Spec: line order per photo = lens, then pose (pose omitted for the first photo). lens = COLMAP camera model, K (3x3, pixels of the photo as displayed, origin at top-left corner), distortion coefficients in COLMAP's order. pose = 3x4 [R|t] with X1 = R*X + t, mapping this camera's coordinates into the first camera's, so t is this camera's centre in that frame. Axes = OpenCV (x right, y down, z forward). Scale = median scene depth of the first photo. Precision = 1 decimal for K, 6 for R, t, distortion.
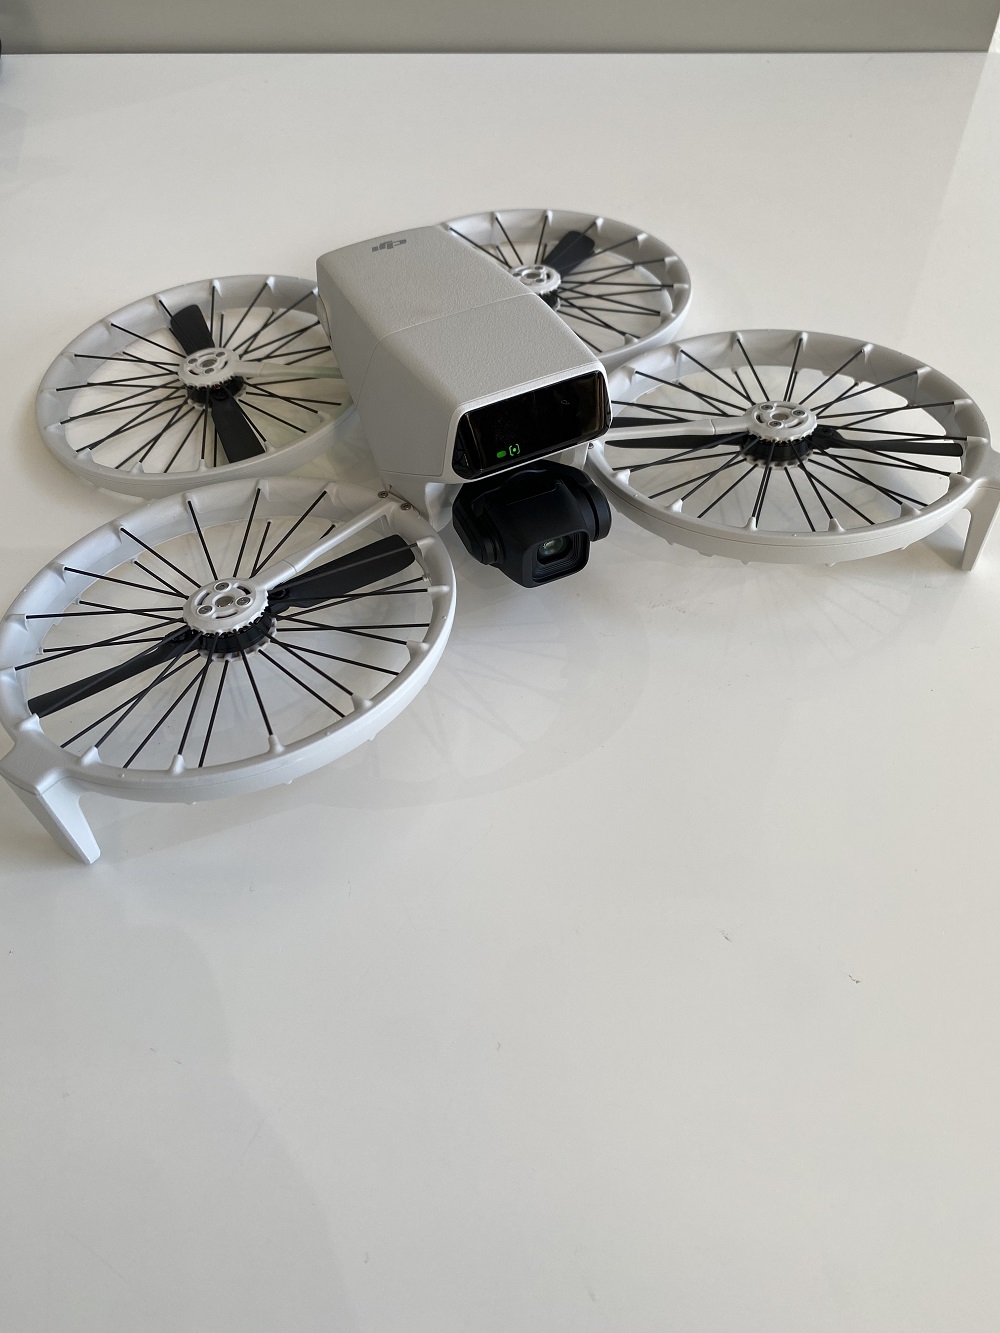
lens RADIAL K [[1014.4, 0, 502.0], [0, 1014.4, 662.1], [0, 0, 1]] dist [0.032609, -0.073905]
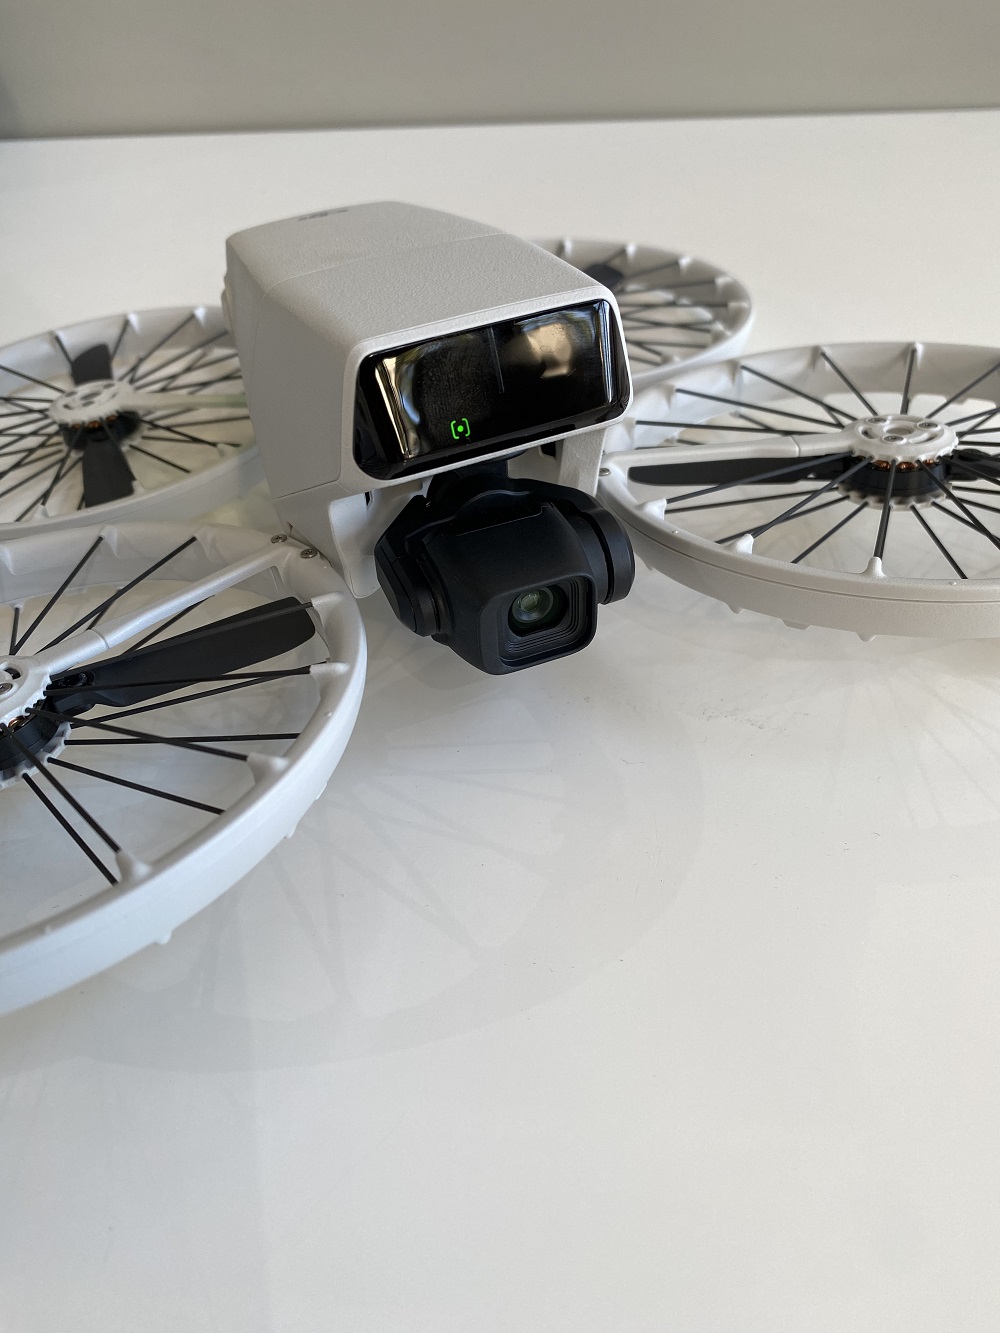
lens RADIAL K [[1014.4, 0, 501.9], [0, 1014.4, 643.4], [0, 0, 1]] dist [0.032609, -0.073905]
pose [[0.998155, 0.001614, -0.060701, 0.061092], [-0.013033, 0.982046, -0.188193, 0.018374], [0.059307, 0.188637, 0.980254, 0.384177]]
